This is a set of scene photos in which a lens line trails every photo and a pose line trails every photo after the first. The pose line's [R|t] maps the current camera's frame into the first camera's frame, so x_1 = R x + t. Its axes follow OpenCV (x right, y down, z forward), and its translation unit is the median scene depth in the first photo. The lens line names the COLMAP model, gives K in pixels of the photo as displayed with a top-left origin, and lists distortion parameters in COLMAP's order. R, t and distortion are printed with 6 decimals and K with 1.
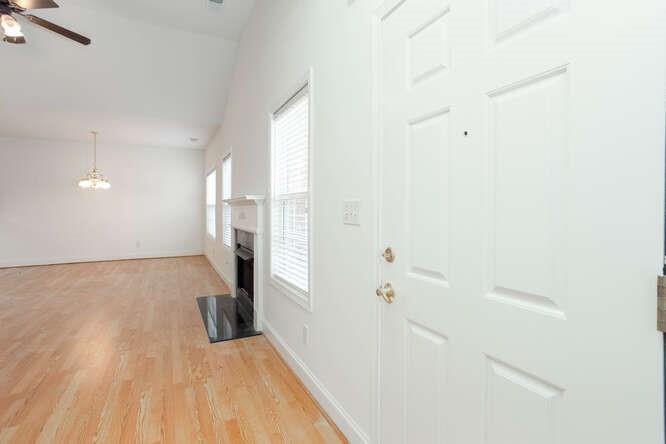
lens RADIAL K [[325.6, 0, 318.0], [0, 325.6, 214.6], [0, 0, 1]] dist [0.000197, 0.000181]
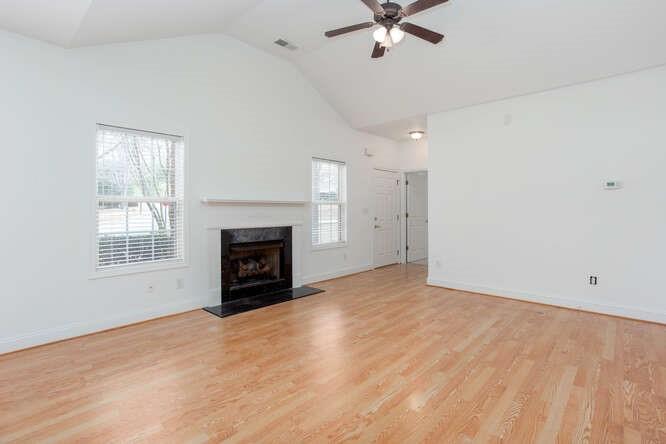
lens RADIAL K [[322.6, 0, 336.5], [0, 322.6, 219.0], [0, 0, 1]] dist [-0.000130, 0.000418]
pose [[-0.395717, -0.028740, 0.917923, -0.893097], [0.007863, 0.999368, 0.034680, -0.012763], [-0.918339, 0.020941, -0.395241, 0.761609]]
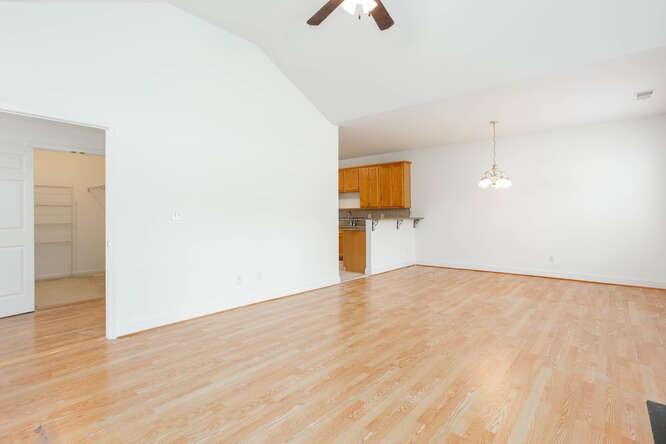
lens RADIAL K [[322.6, 0, 336.5], [0, 322.6, 219.0], [0, 0, 1]] dist [-0.000130, 0.000418]
pose [[0.420423, 0.008285, -0.907290, -0.099159], [-0.005171, 0.999964, 0.006735, -0.004653], [0.907313, 0.001860, 0.420451, 0.283614]]
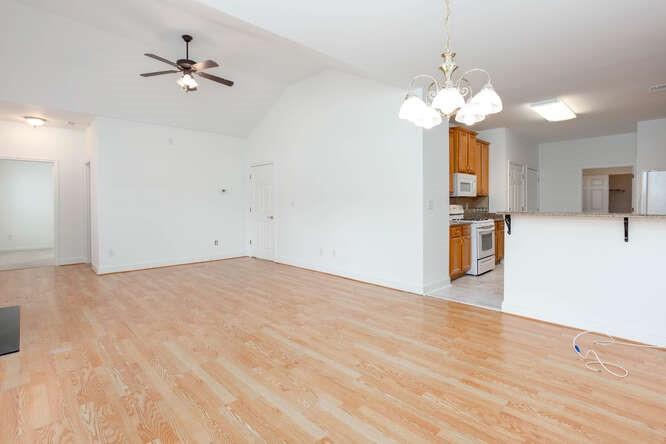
lens RADIAL K [[325.6, 0, 318.0], [0, 325.6, 214.6], [0, 0, 1]] dist [0.000197, 0.000181]
pose [[-0.952693, 0.016498, -0.303485, -0.520950], [0.005345, 0.999281, 0.037545, -0.008263], [0.303886, 0.034146, -0.952096, 1.256087]]
